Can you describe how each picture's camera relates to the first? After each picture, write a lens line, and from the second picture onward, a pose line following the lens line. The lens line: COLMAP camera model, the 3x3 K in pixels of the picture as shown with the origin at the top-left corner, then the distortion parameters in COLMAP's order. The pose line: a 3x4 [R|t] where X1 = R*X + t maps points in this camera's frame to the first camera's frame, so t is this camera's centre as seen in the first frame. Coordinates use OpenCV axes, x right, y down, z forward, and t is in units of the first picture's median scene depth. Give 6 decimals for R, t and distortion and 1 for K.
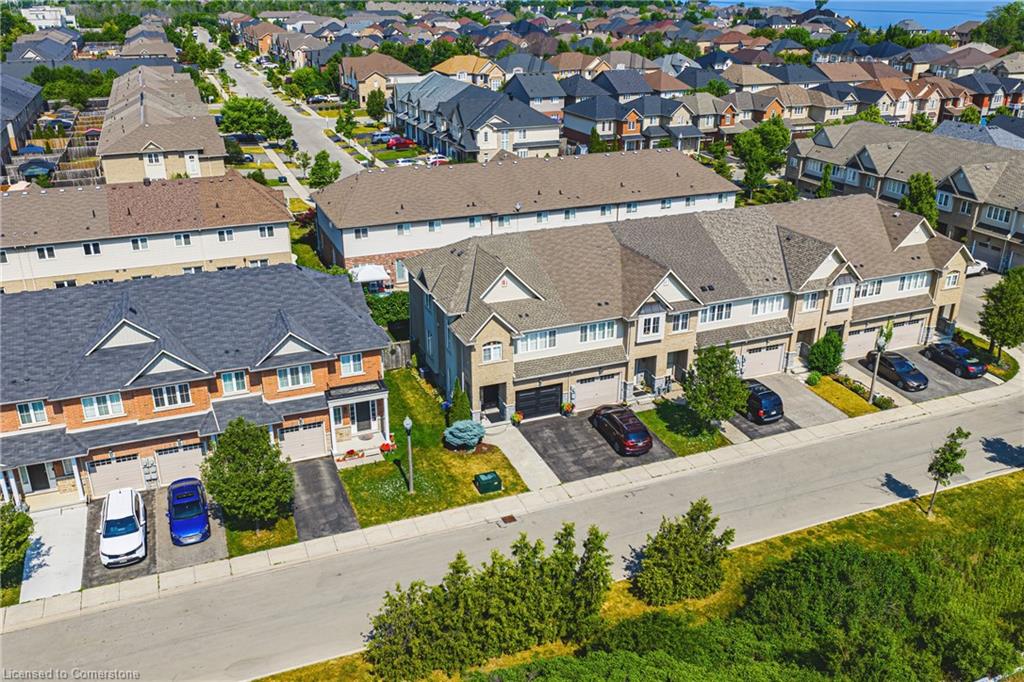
lens RADIAL K [[857.1, 0, 512.0], [0, 857.1, 341.0], [0, 0, 1]] dist [0.013250, -0.020887]
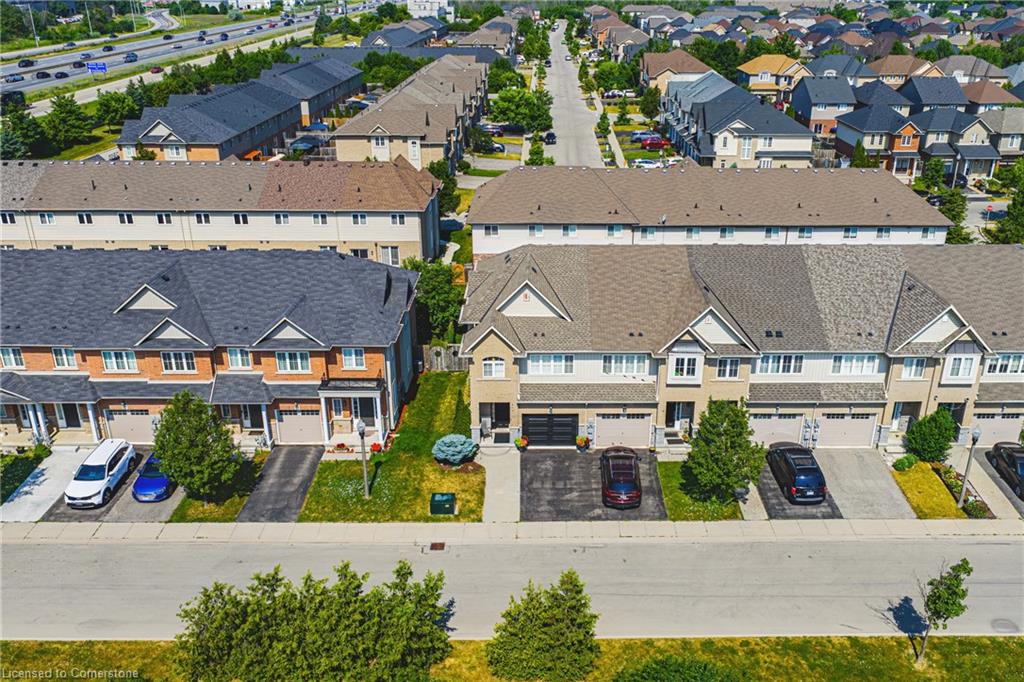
lens RADIAL K [[877.5, 0, 552.8], [0, 877.5, 340.4], [0, 0, 1]] dist [0.008227, -0.005064]
pose [[0.929752, 0.143237, -0.339183, 0.333527], [-0.144446, 0.989272, 0.021822, -0.044124], [0.338670, 0.028704, 0.940467, 0.109493]]
